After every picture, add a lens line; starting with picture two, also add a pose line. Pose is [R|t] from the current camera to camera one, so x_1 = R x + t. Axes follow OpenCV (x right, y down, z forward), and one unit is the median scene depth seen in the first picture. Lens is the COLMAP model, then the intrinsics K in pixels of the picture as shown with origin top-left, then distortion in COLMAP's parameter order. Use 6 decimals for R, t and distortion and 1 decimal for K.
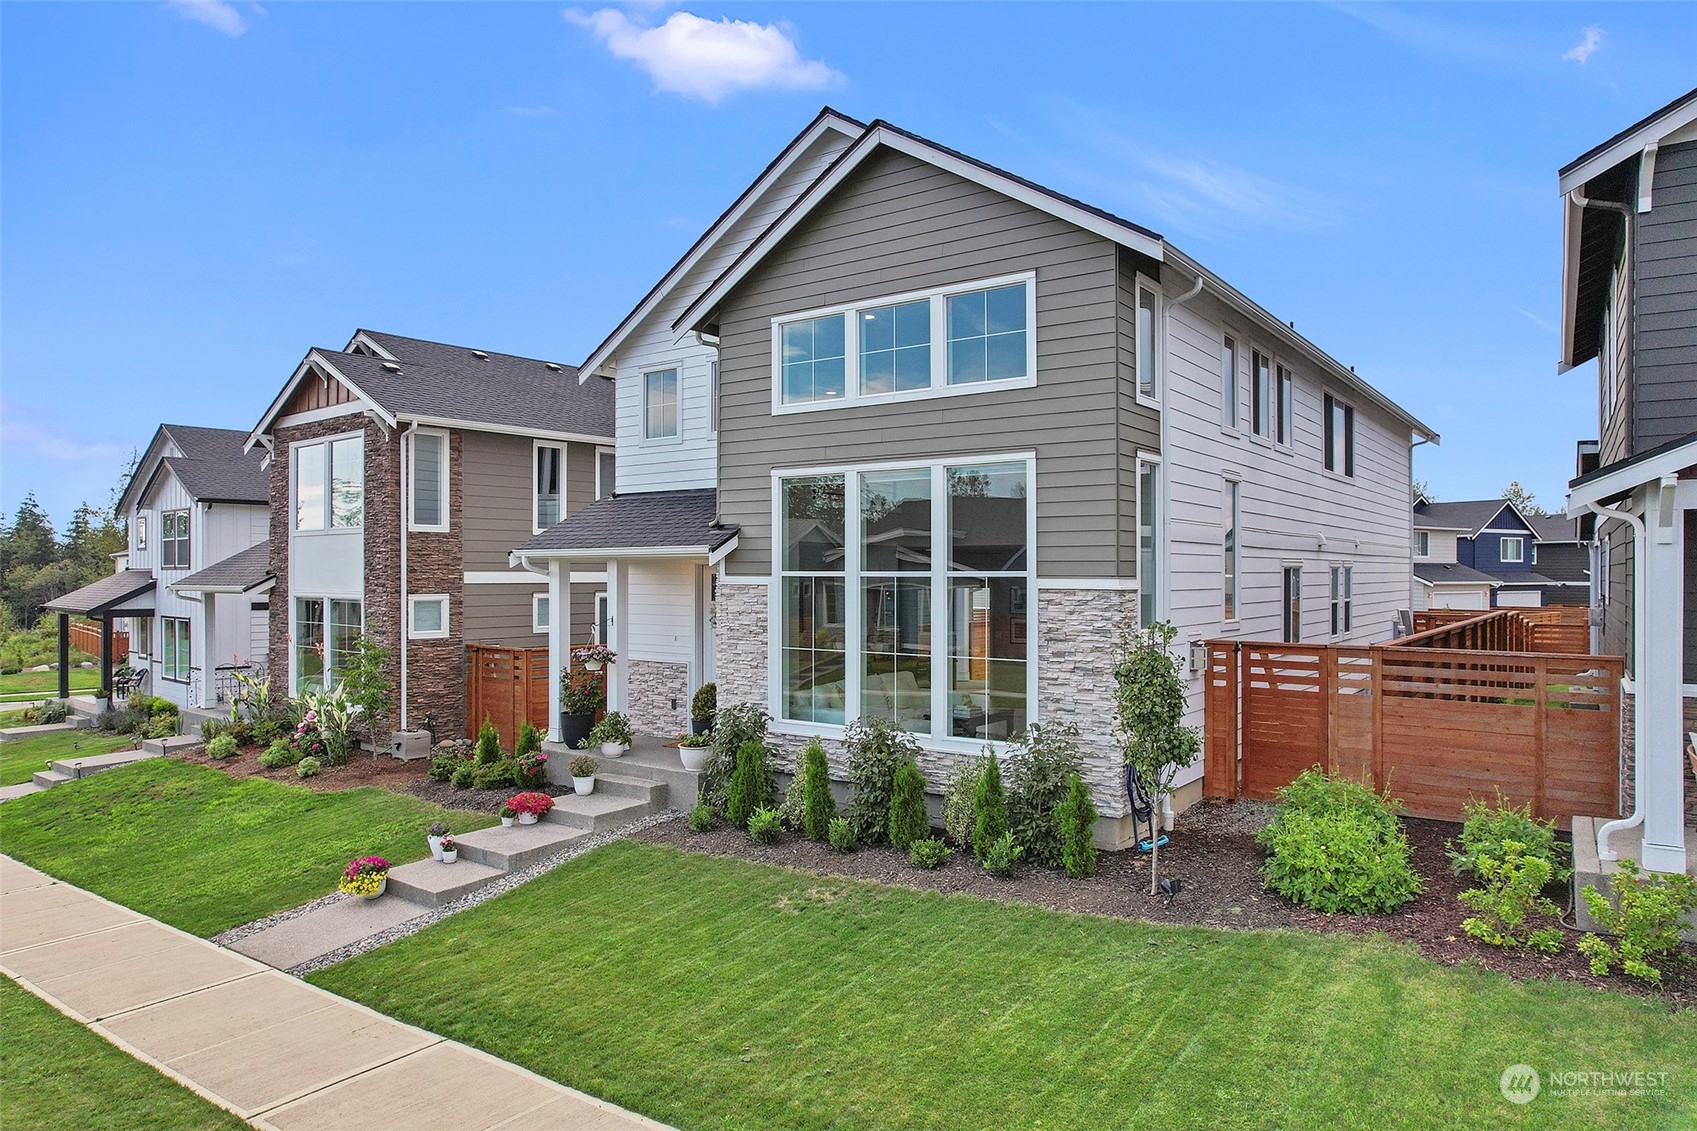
lens RADIAL K [[1065.0, 0, 854.4], [0, 1065.0, 569.2], [0, 0, 1]] dist [-0.010178, -0.001482]
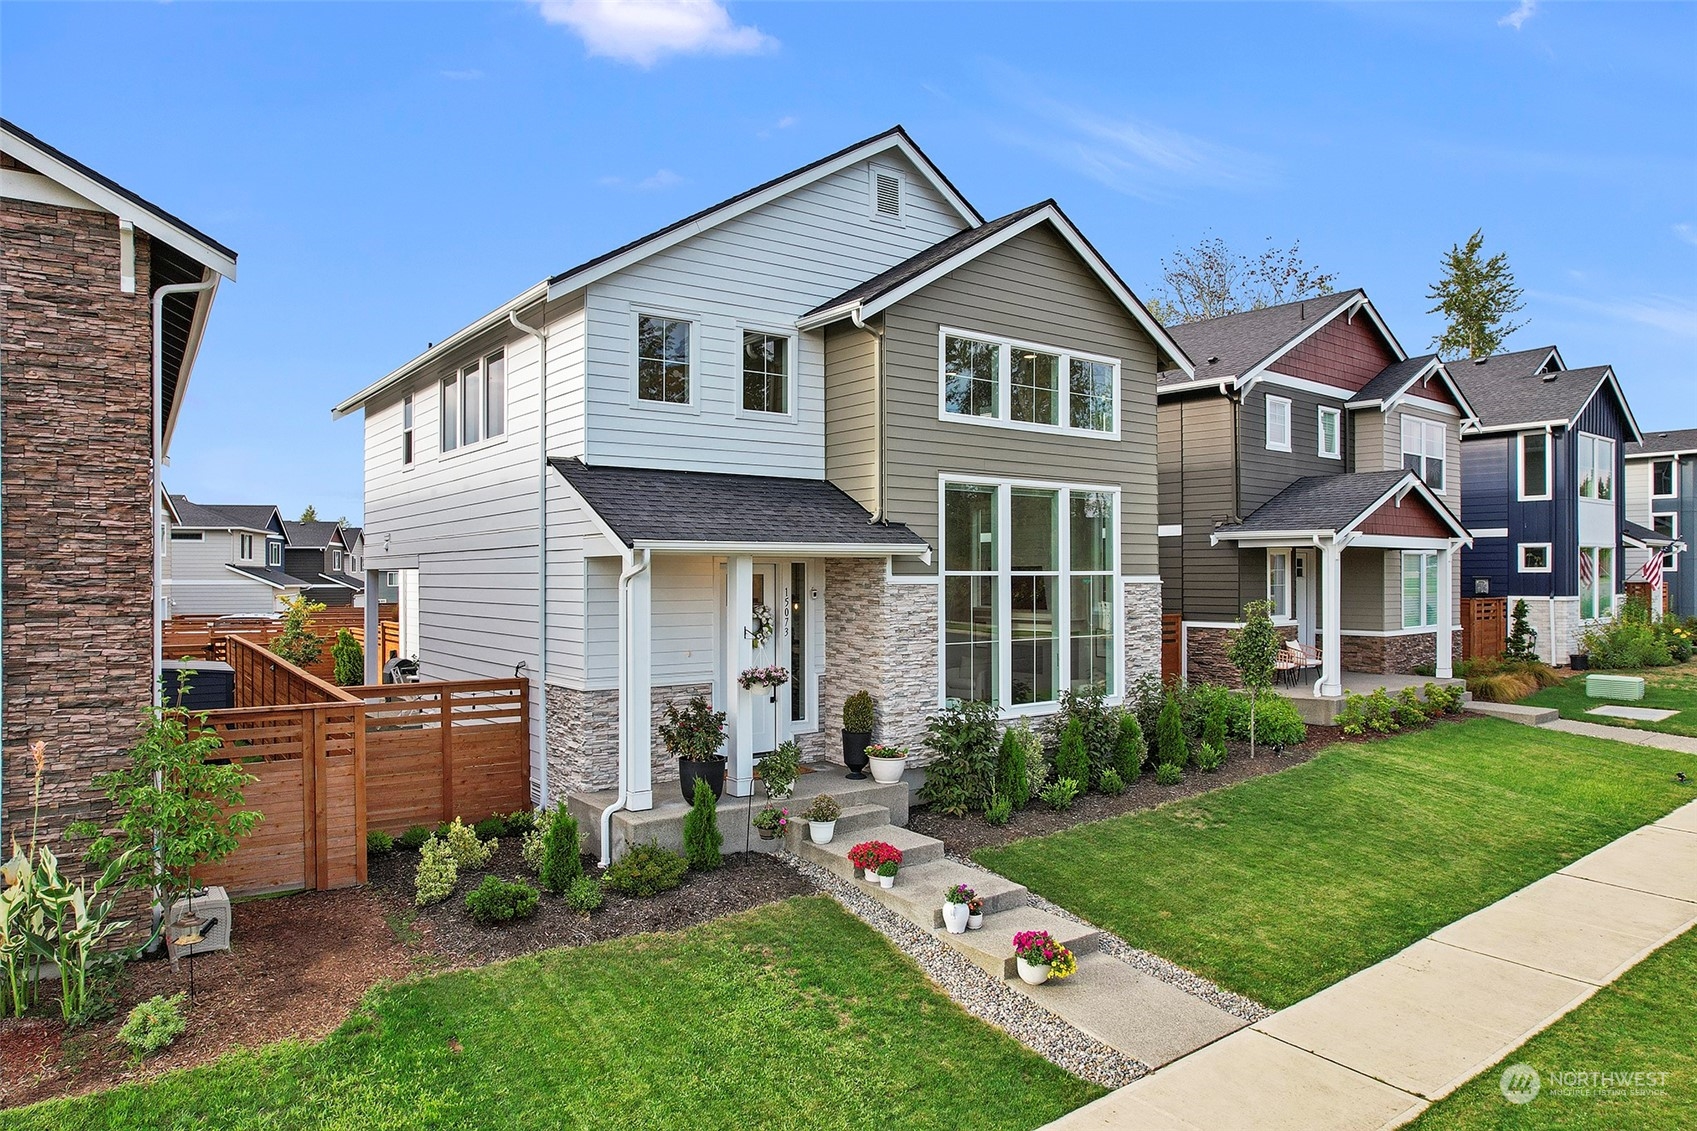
lens RADIAL K [[1065.0, 0, 854.5], [0, 1065.0, 568.4], [0, 0, 1]] dist [-0.010178, -0.001482]
pose [[0.291645, 0.003634, 0.956520, -1.095877], [0.000846, 0.999991, -0.004057, 0.003379], [-0.956526, 0.001993, 0.291639, 0.780494]]
